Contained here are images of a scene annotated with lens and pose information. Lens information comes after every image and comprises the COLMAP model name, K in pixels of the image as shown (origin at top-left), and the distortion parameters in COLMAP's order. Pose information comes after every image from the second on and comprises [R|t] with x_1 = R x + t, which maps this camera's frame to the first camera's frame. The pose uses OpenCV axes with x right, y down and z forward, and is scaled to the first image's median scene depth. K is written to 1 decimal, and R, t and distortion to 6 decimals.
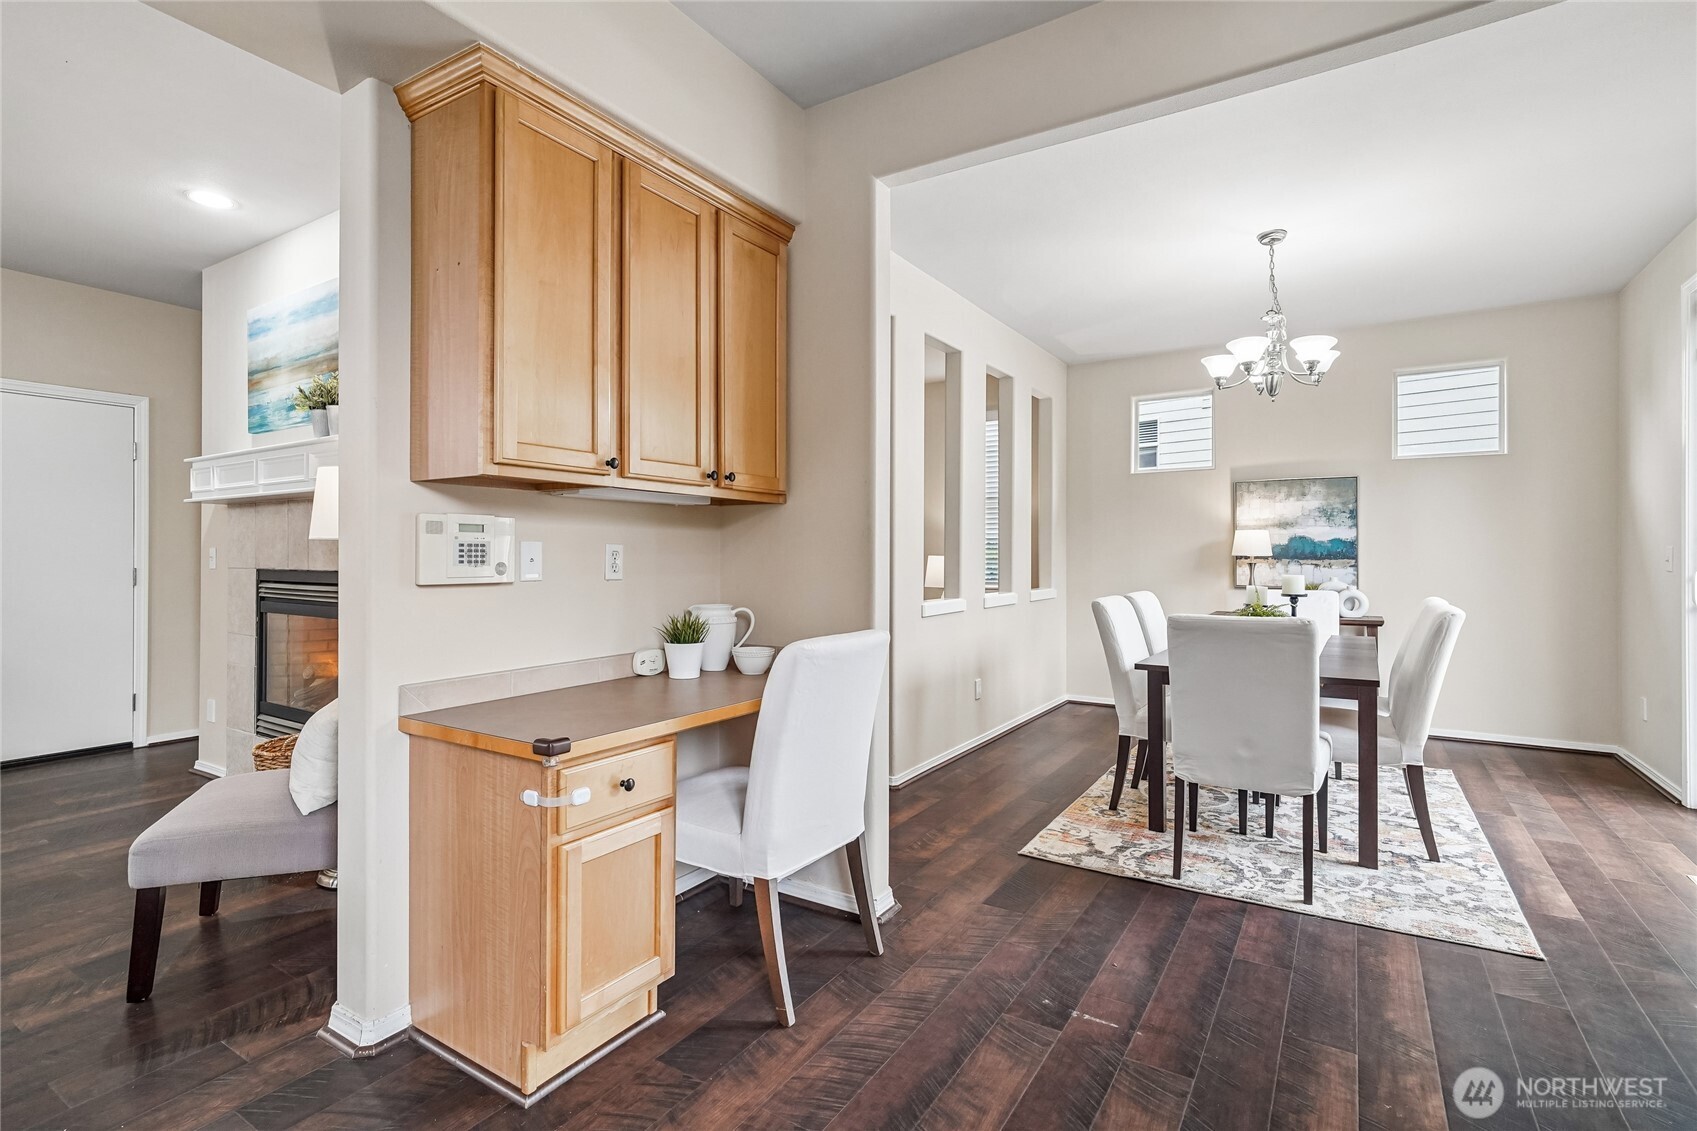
lens RADIAL K [[803.5, 0, 853.1], [0, 803.5, 556.8], [0, 0, 1]] dist [-0.008106, 0.005056]
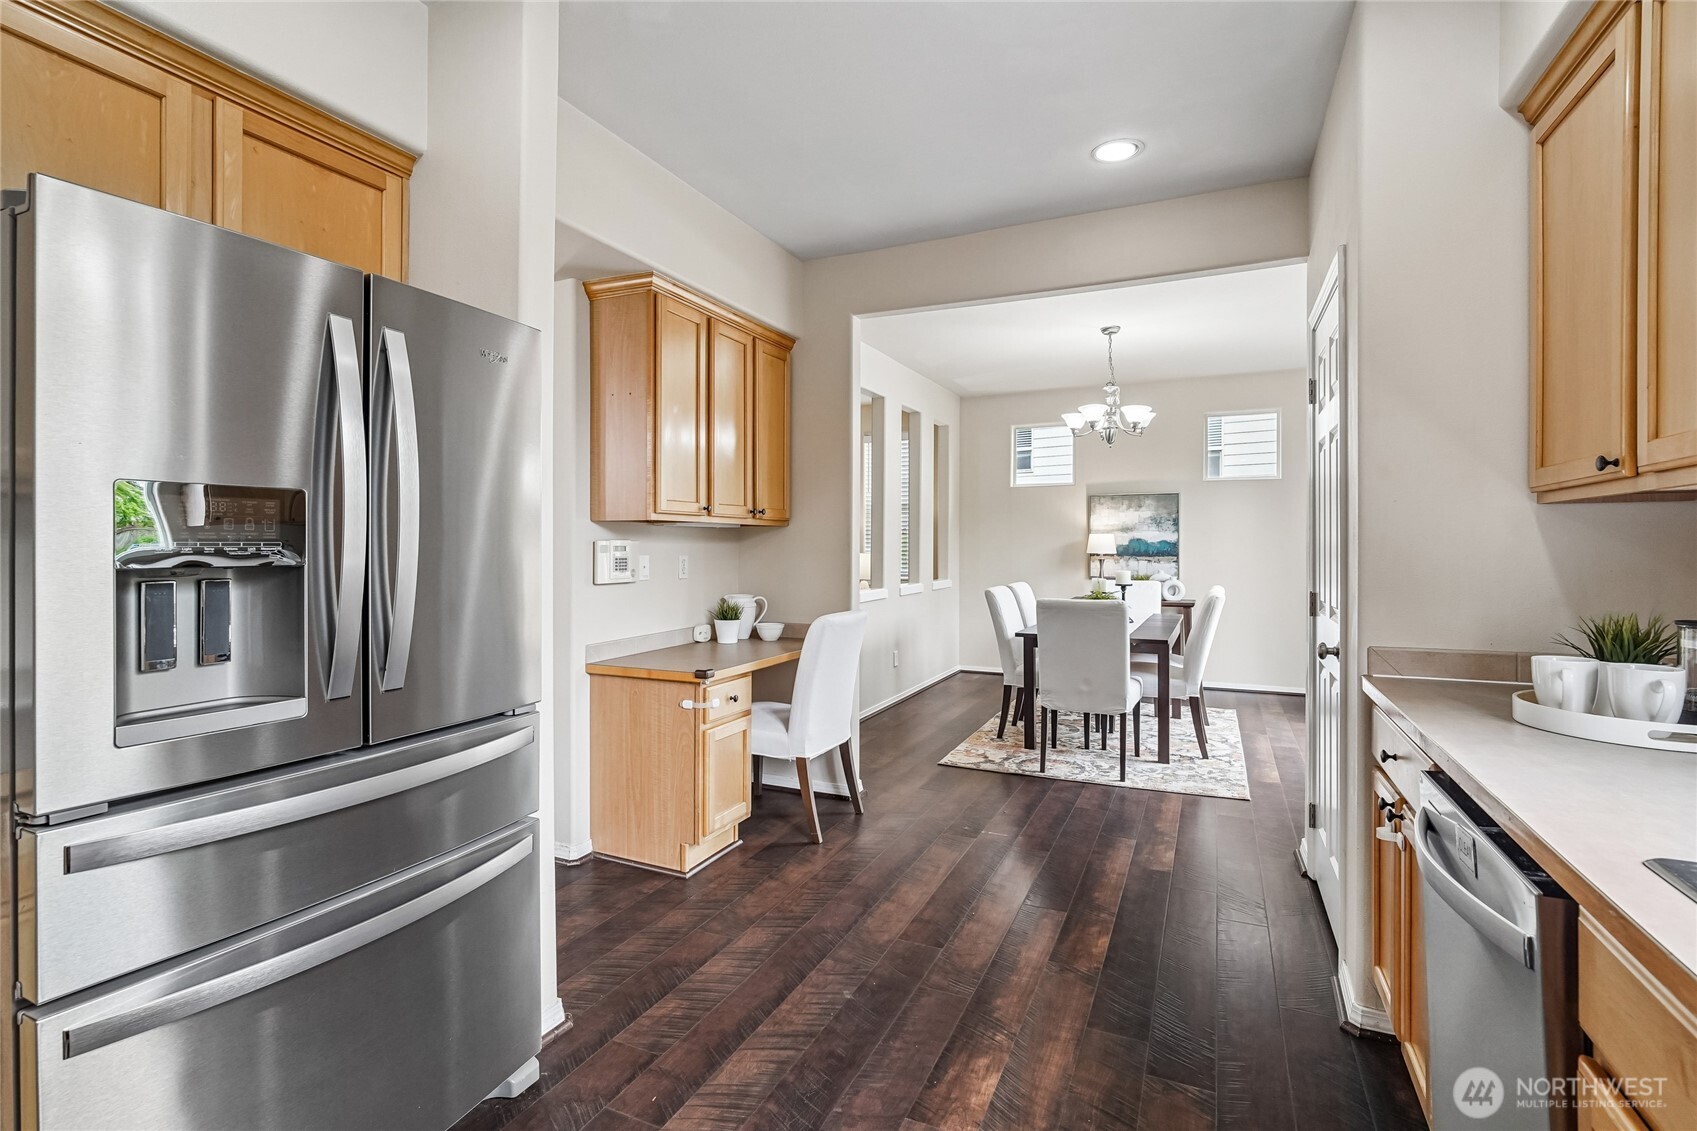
lens RADIAL K [[803.5, 0, 822.3], [0, 803.5, 558.1], [0, 0, 1]] dist [-0.008106, 0.005056]
pose [[0.994193, -0.002741, 0.107574, -0.141385], [0.001066, 0.999877, 0.015621, -0.023794], [-0.107604, -0.015416, 0.994074, -0.375729]]
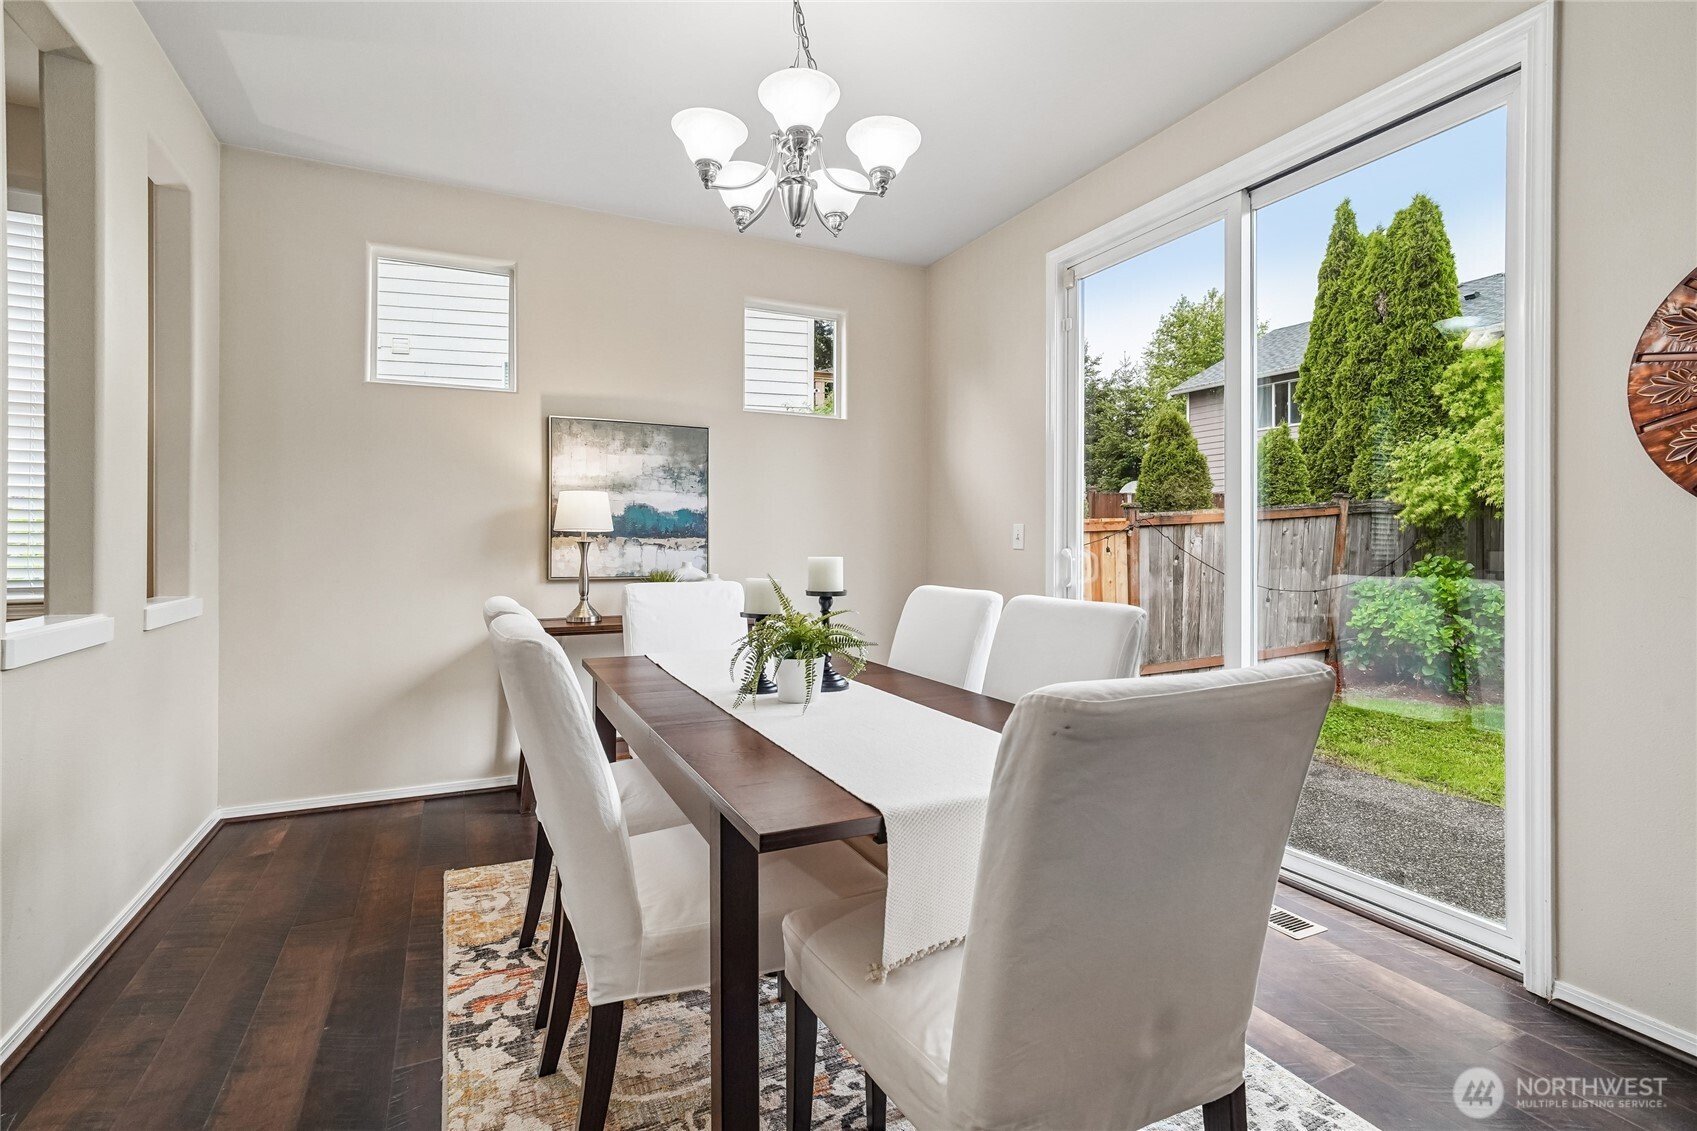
lens RADIAL K [[803.5, 0, 853.2], [0, 803.5, 547.0], [0, 0, 1]] dist [-0.008106, 0.005056]
pose [[0.525600, 0.000548, 0.850732, 0.094412], [-0.002310, 0.999997, 0.000783, 0.016547], [-0.850729, -0.002377, 0.525599, 0.755487]]
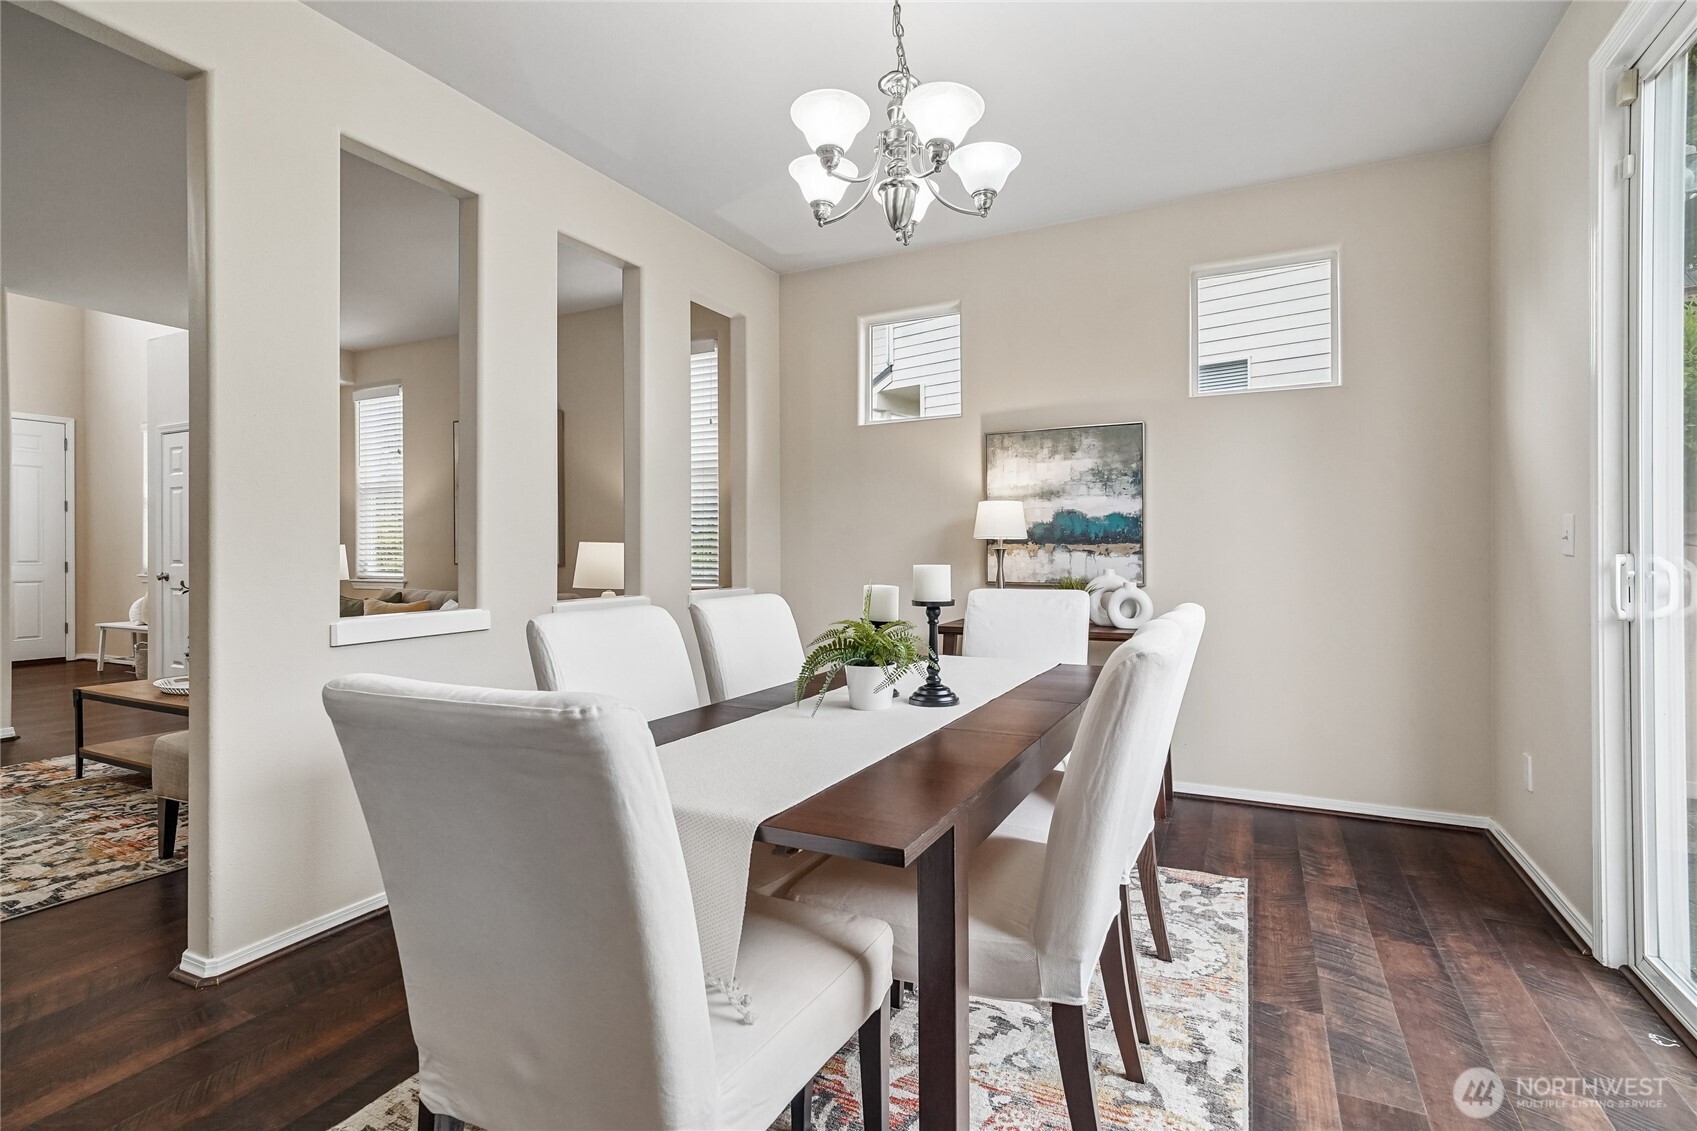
lens RADIAL K [[803.5, 0, 857.2], [0, 803.5, 556.5], [0, 0, 1]] dist [-0.008106, 0.005056]
pose [[0.994986, -0.005666, 0.099858, 0.488388], [0.005136, 0.999971, 0.005562, 0.014708], [-0.099887, -0.005021, 0.994986, 0.522335]]
